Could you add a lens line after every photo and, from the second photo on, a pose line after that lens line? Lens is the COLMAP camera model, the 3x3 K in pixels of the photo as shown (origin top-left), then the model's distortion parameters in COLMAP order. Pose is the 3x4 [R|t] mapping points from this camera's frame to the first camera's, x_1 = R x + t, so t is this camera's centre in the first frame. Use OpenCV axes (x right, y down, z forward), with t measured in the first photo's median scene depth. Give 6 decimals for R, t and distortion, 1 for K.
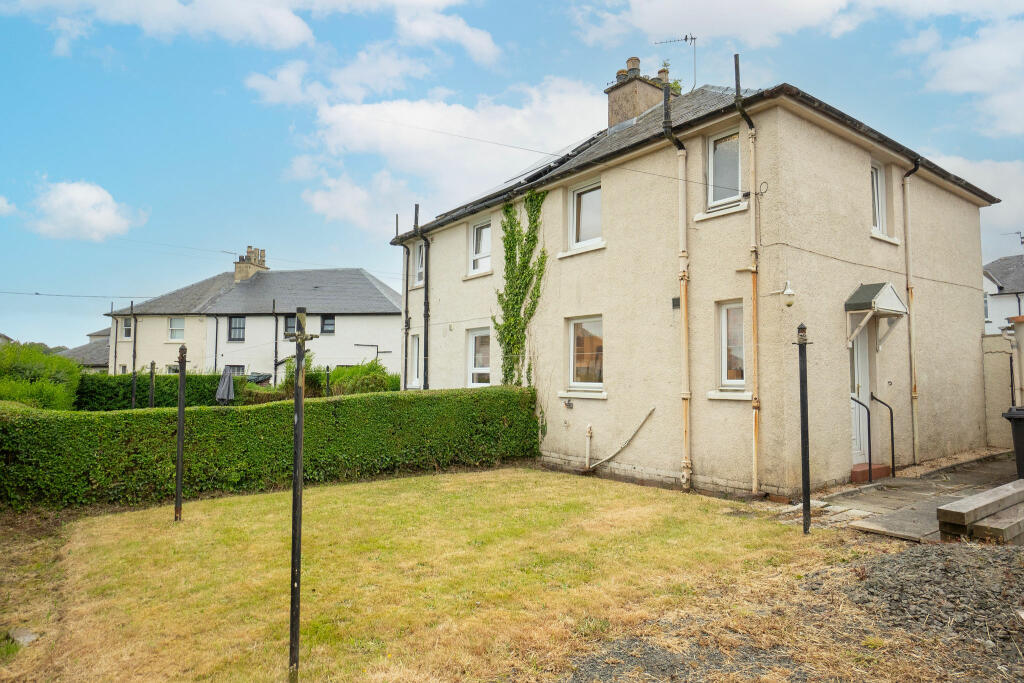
lens RADIAL K [[643.6, 0, 512.0], [0, 643.6, 341.5], [0, 0, 1]] dist [0.002796, 0.000583]
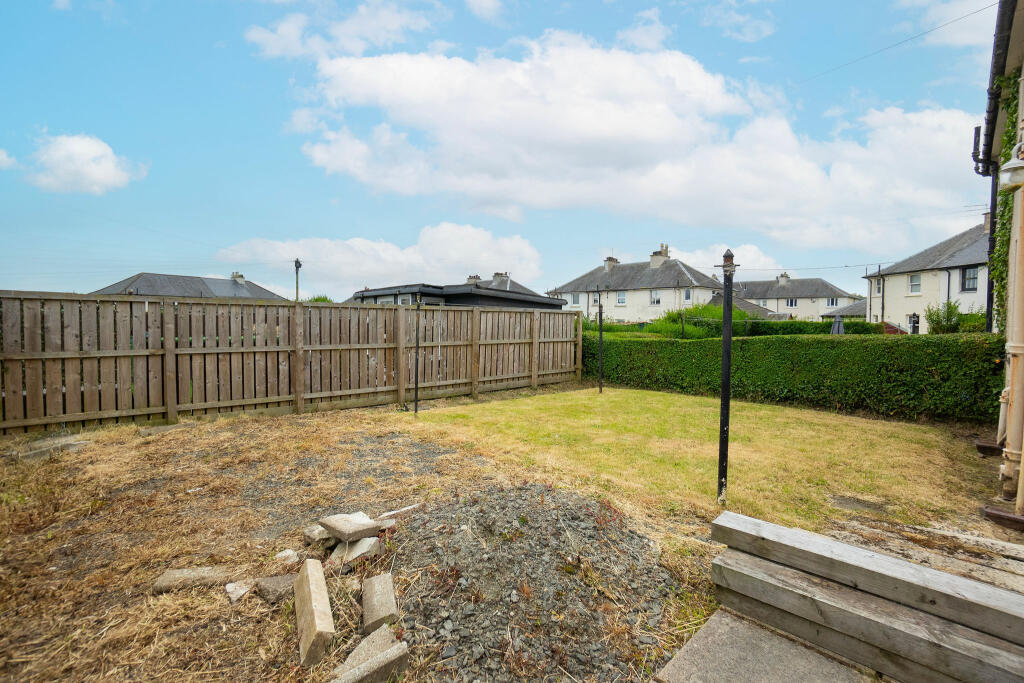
lens RADIAL K [[445.5, 0, 483.5], [0, 445.5, 338.5], [0, 0, 1]] dist [-0.044702, 0.014579]
pose [[0.070227, 0.034756, -0.996925, 0.227224], [0.051293, 0.997945, 0.038405, 0.009478], [0.996211, -0.053833, 0.068300, 0.147648]]
